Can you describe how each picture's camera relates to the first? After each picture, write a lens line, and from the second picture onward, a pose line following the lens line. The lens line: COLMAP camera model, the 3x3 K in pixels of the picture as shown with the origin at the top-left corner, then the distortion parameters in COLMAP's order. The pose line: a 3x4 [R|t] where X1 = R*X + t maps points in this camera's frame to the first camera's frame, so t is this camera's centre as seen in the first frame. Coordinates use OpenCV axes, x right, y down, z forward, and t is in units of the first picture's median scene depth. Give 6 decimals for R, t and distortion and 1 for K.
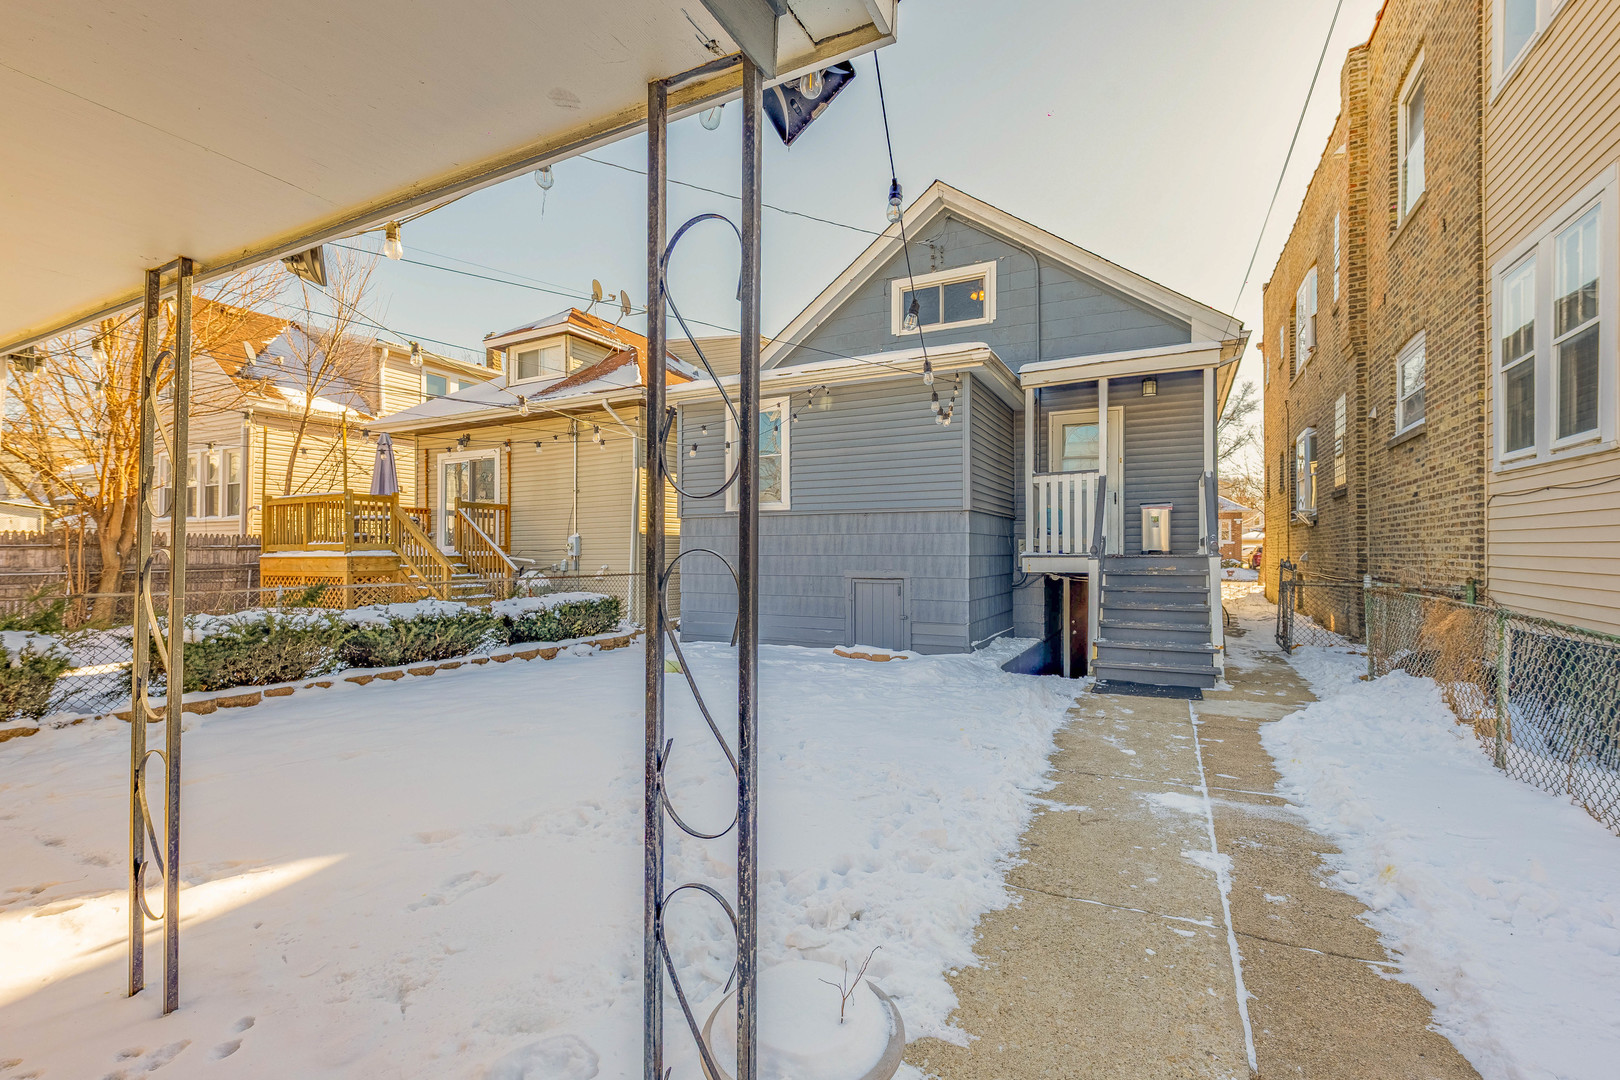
lens RADIAL K [[682.1, 0, 813.1], [0, 682.1, 560.9], [0, 0, 1]] dist [0.001672, -0.000137]
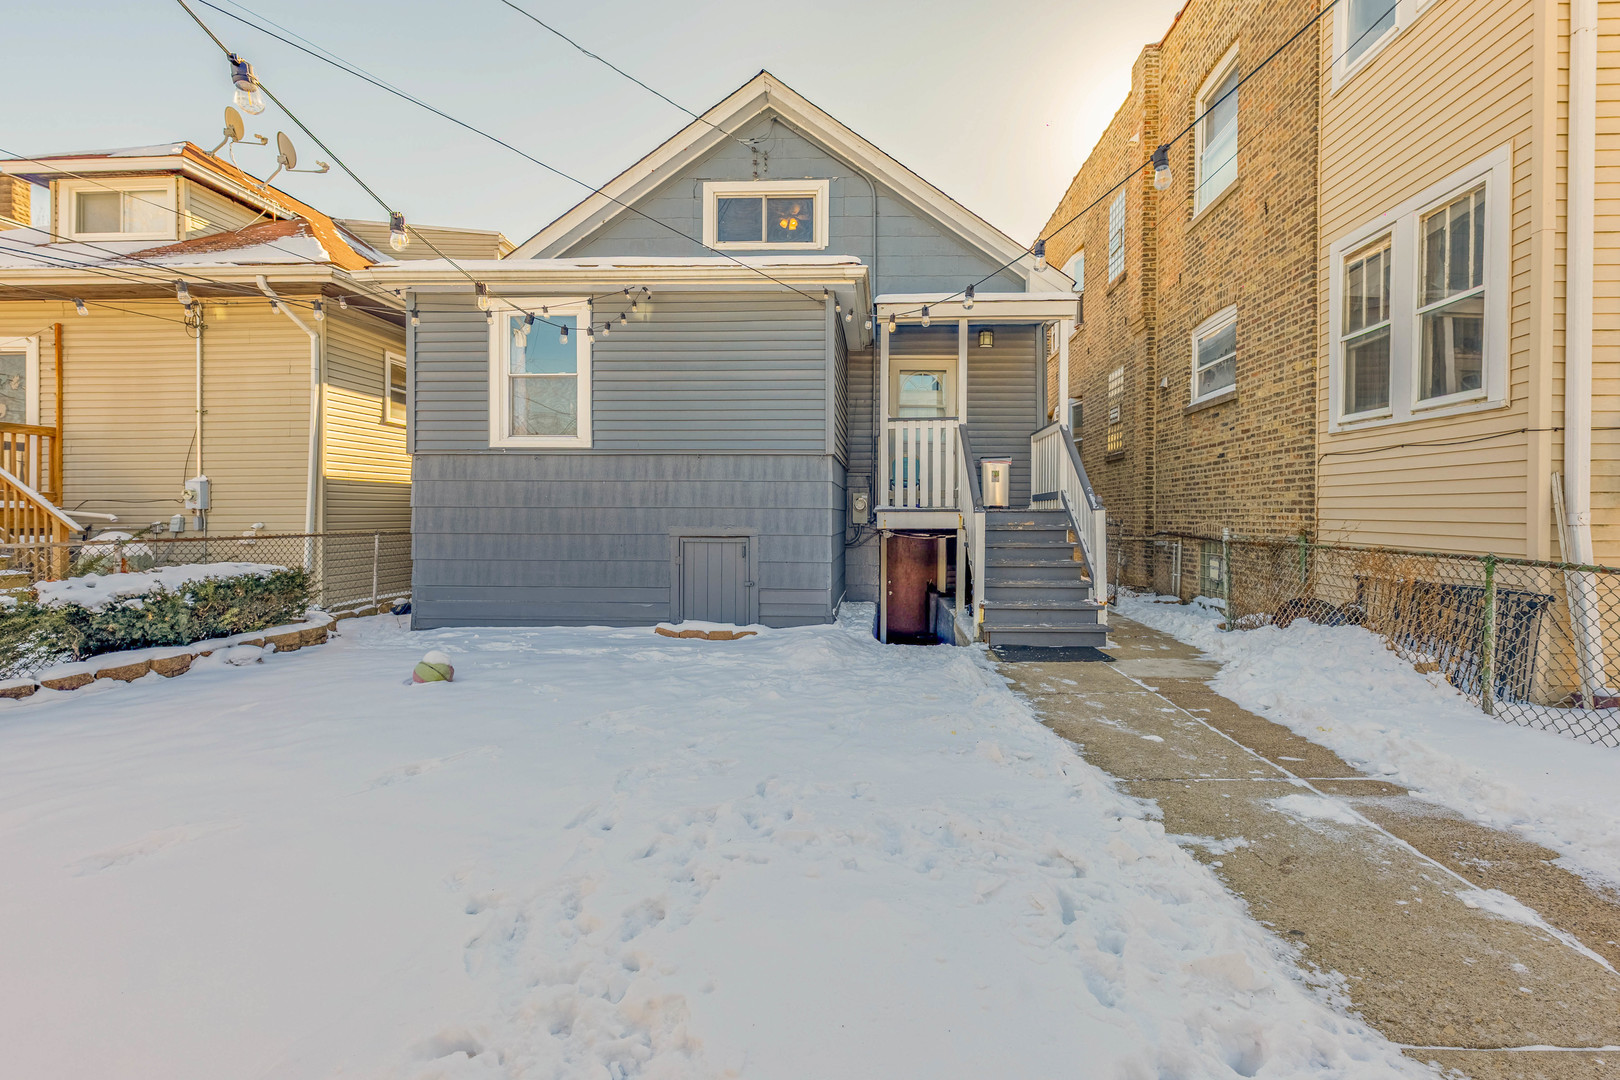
lens RADIAL K [[668.2, 0, 810.9], [0, 668.2, 527.8], [0, 0, 1]] dist [0.011030, -0.003745]
pose [[0.904833, -0.000437, 0.425767, -0.152941], [-0.000985, 0.999995, 0.003120, 0.014103], [-0.425766, -0.003242, 0.904828, 0.264897]]
